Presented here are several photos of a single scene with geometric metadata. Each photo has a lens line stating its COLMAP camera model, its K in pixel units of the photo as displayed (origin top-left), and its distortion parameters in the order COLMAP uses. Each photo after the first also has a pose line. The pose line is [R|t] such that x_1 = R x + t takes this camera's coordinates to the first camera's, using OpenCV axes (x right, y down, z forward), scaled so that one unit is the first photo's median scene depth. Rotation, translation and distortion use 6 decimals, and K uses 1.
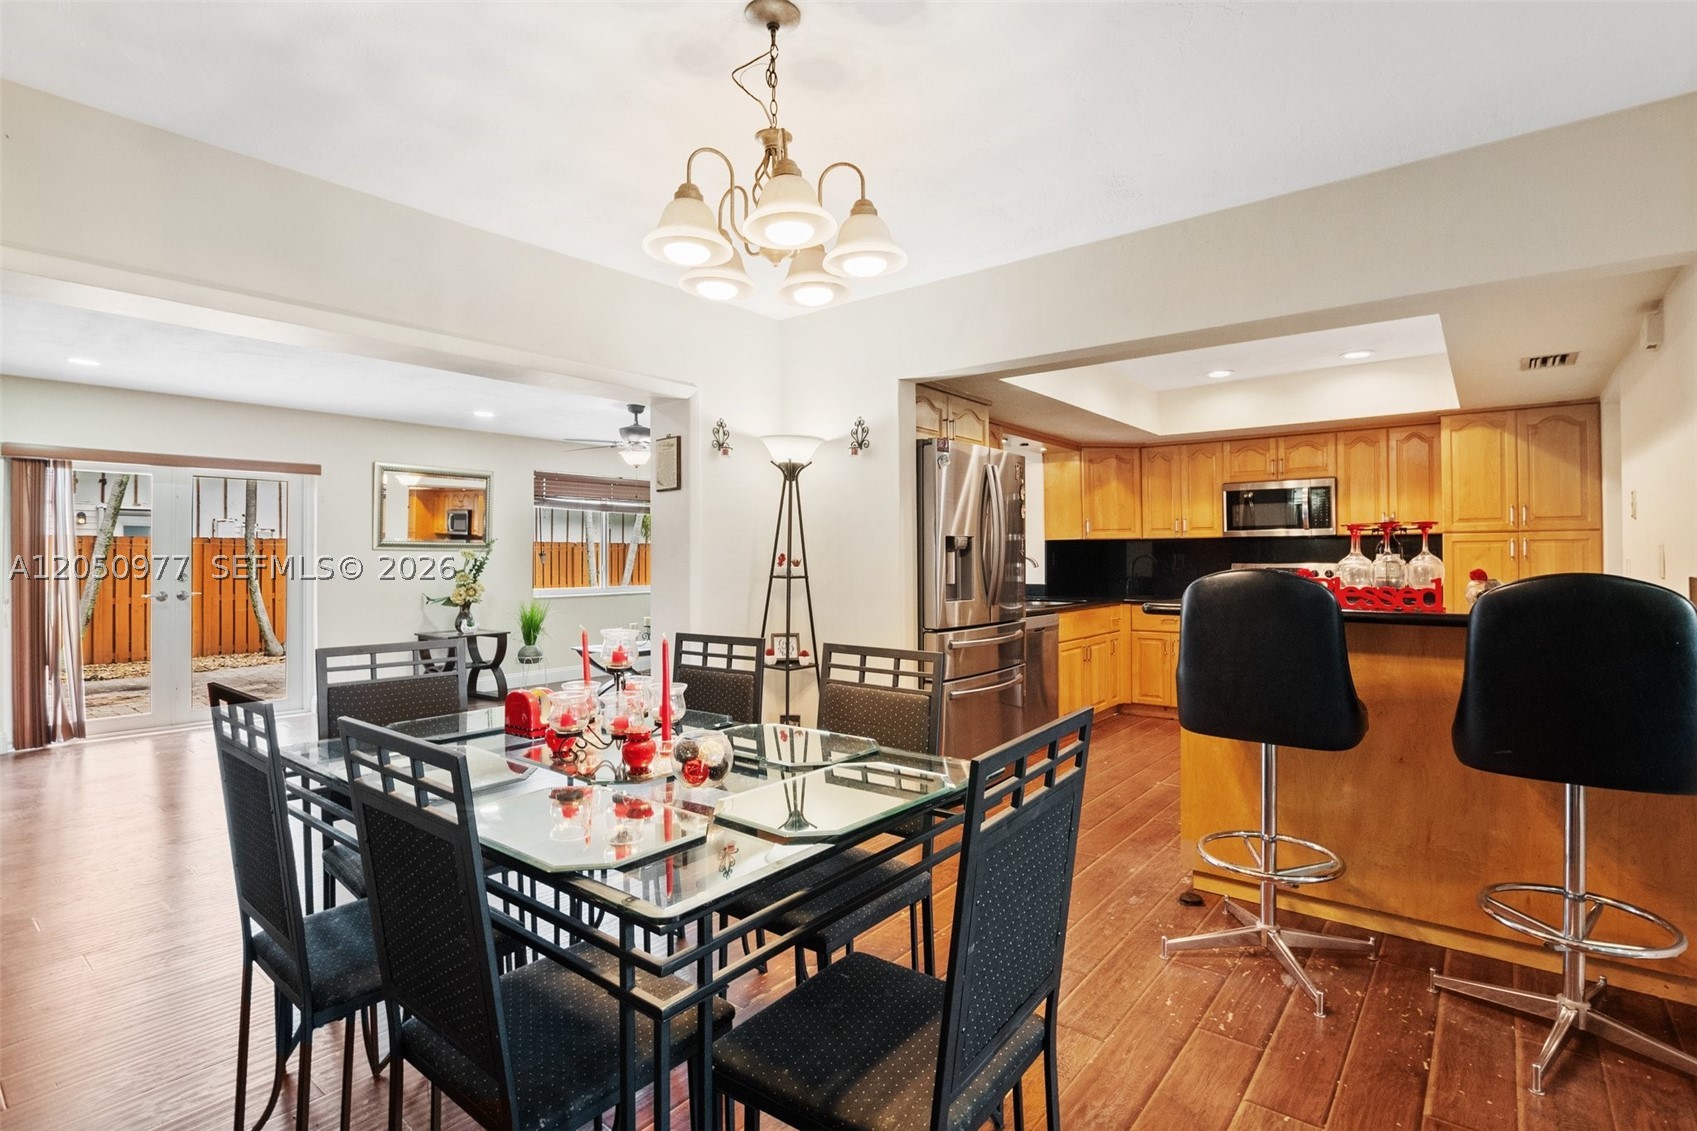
lens RADIAL K [[808.0, 0, 855.8], [0, 808.0, 558.1], [0, 0, 1]] dist [-0.027115, 0.001917]
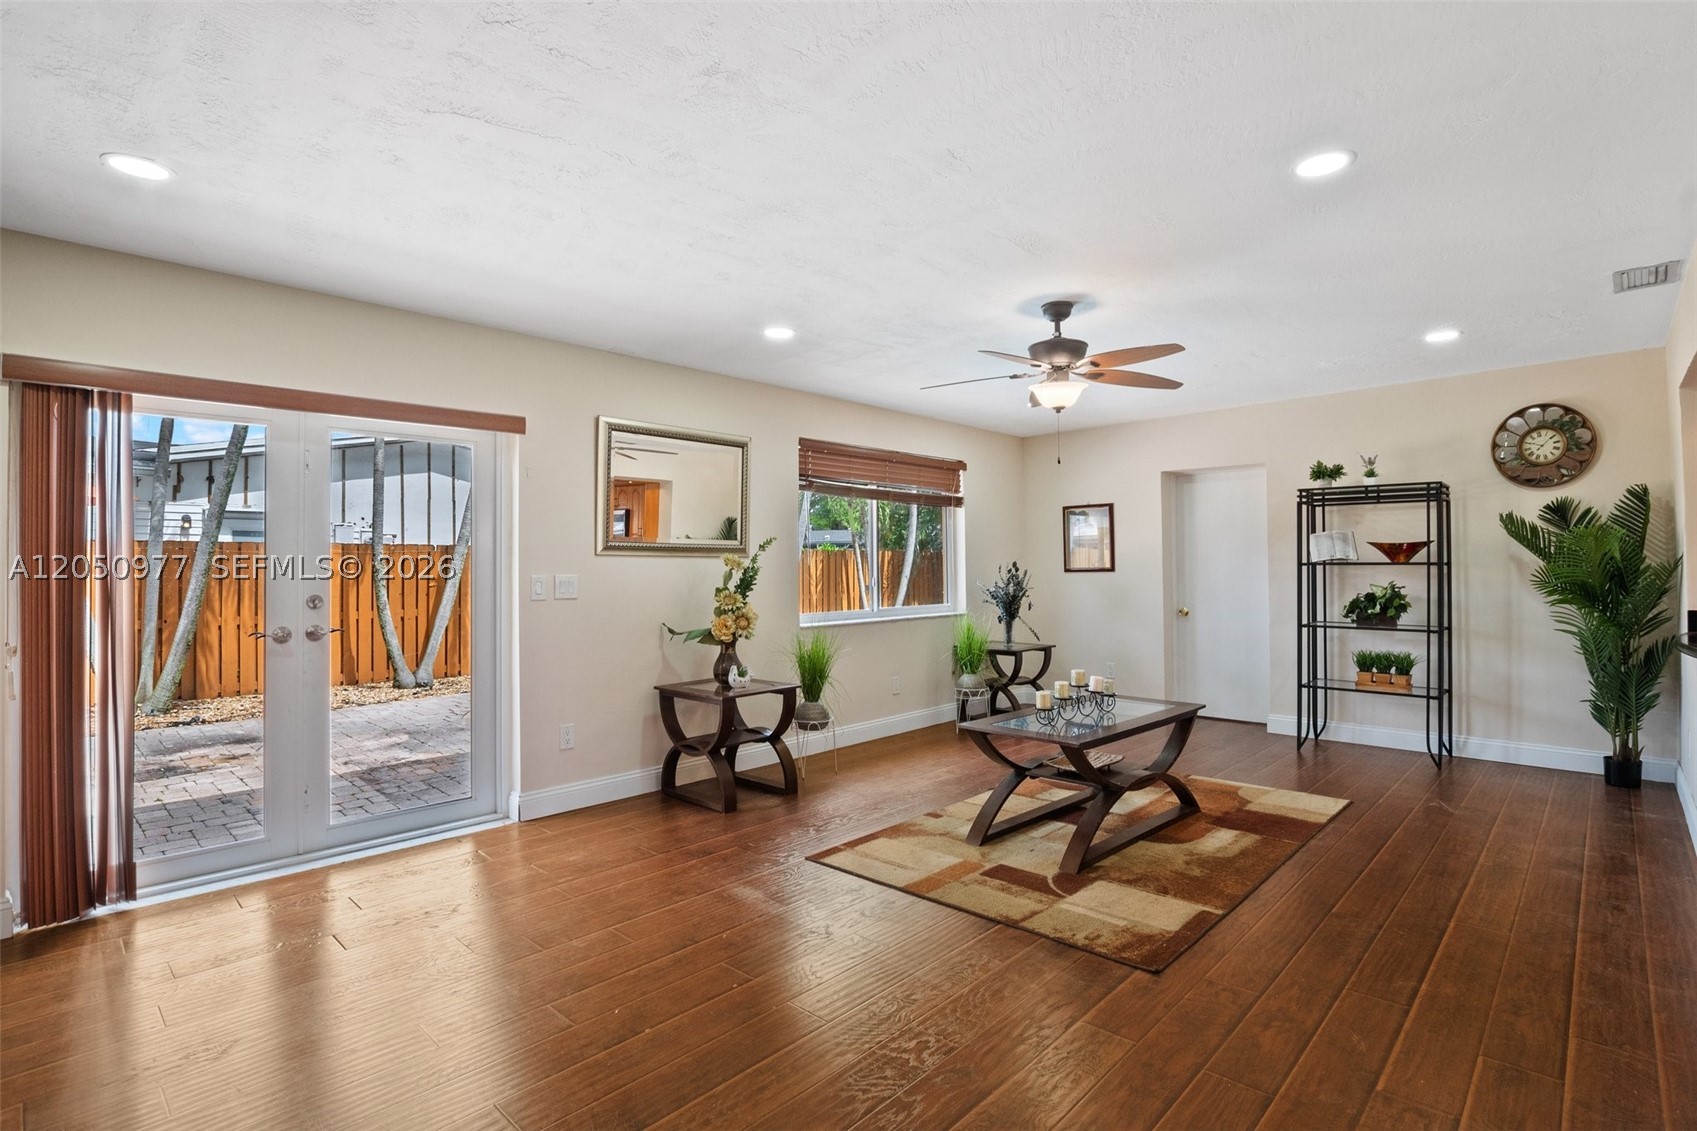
lens RADIAL K [[806.2, 0, 855.1], [0, 806.2, 563.9], [0, 0, 1]] dist [-0.025335, -0.000702]
pose [[0.996274, -0.001849, -0.086224, -0.336498], [0.001514, 0.999991, -0.003940, -0.000857], [0.086230, 0.003794, 0.996268, 0.375989]]
